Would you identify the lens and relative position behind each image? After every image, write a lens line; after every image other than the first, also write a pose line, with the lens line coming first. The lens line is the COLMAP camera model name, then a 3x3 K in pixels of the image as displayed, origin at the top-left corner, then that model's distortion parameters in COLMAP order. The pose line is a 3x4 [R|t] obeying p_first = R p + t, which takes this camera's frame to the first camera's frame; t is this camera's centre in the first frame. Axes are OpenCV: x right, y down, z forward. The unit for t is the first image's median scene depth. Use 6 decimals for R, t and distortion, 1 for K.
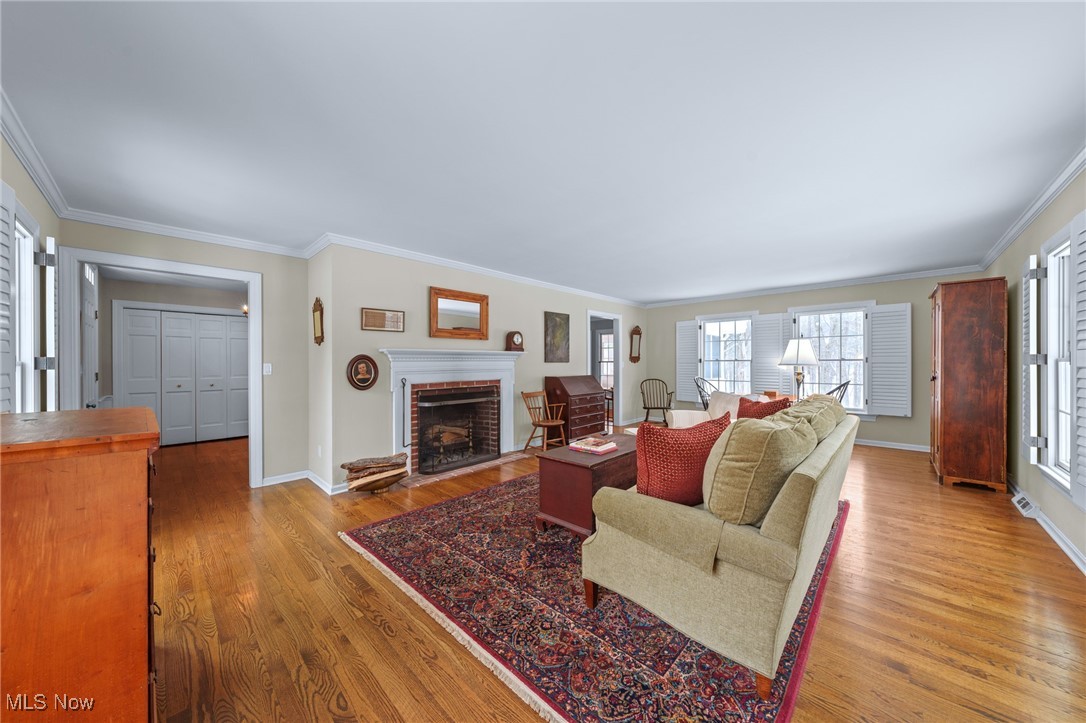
lens RADIAL K [[371.1, 0, 542.4], [0, 371.1, 362.5], [0, 0, 1]] dist [0.000158, -0.000116]
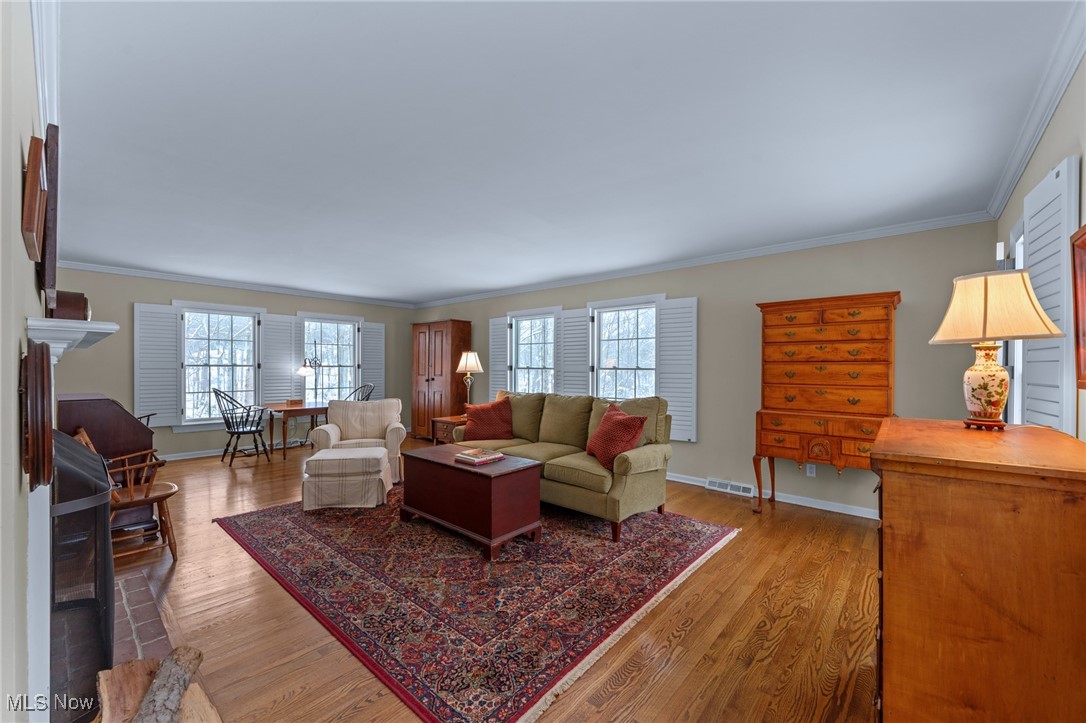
lens RADIAL K [[431.3, 0, 540.1], [0, 431.3, 364.9], [0, 0, 1]] dist [-0.001706, 0.000019]
pose [[-0.040385, 0.008882, 0.999145, -1.264018], [-0.002380, 0.999957, -0.008985, -0.001271], [-0.999181, -0.002741, -0.040363, 1.140359]]
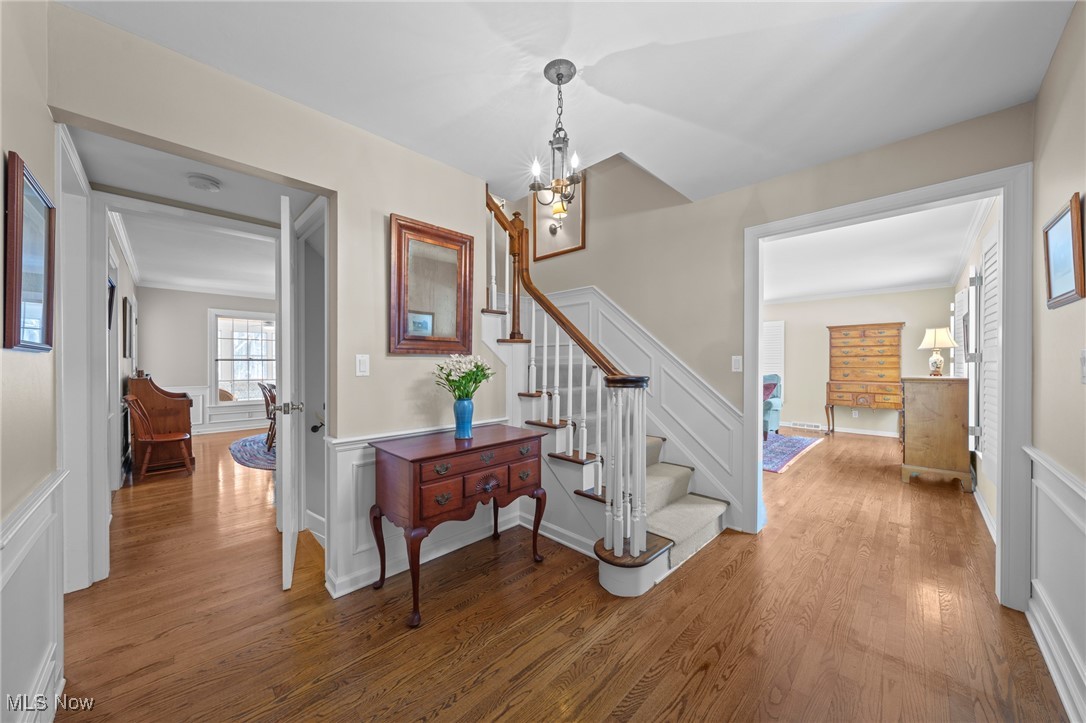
lens RADIAL K [[377.3, 0, 543.9], [0, 377.3, 362.8], [0, 0, 1]] dist [-0.002094, -0.000044]
pose [[0.019649, 0.007807, 0.999776, -2.502084], [0.001215, 0.999969, -0.007832, 0.036452], [-0.999806, 0.001369, 0.019638, 2.306045]]
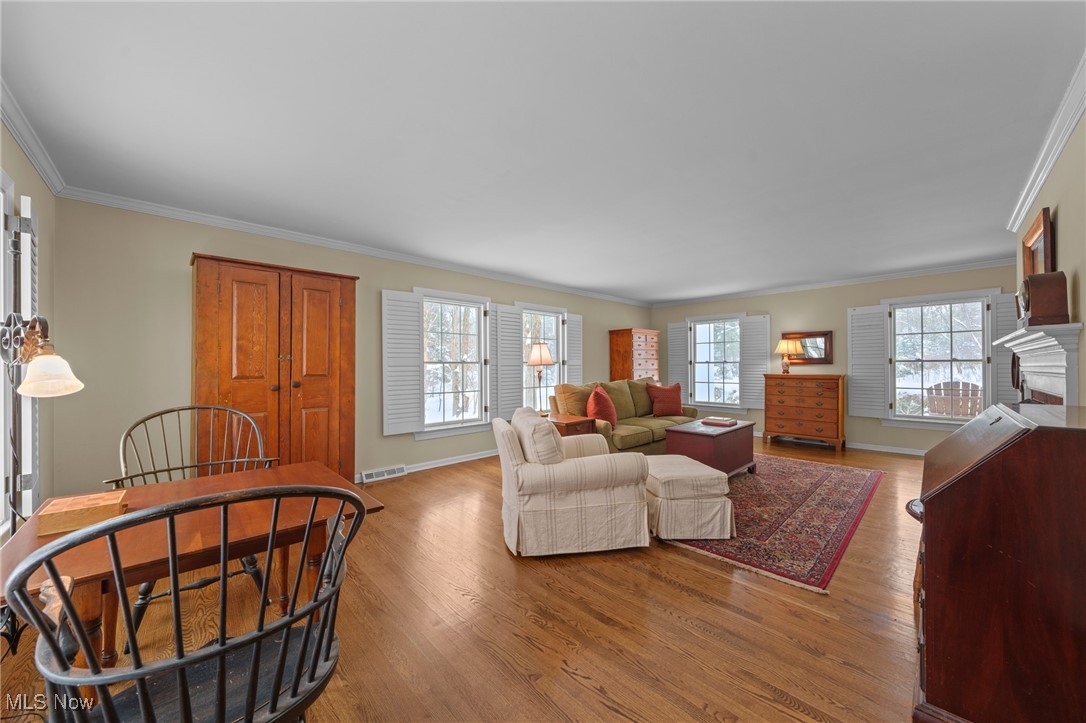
lens RADIAL K [[377.3, 0, 541.3], [0, 377.3, 363.4], [0, 0, 1]] dist [-0.002094, -0.000044]
pose [[-0.998337, 0.018691, 0.054525, 0.730511], [0.018455, 0.999818, -0.004821, -0.004210], [-0.054605, -0.003807, -0.998501, 2.979039]]
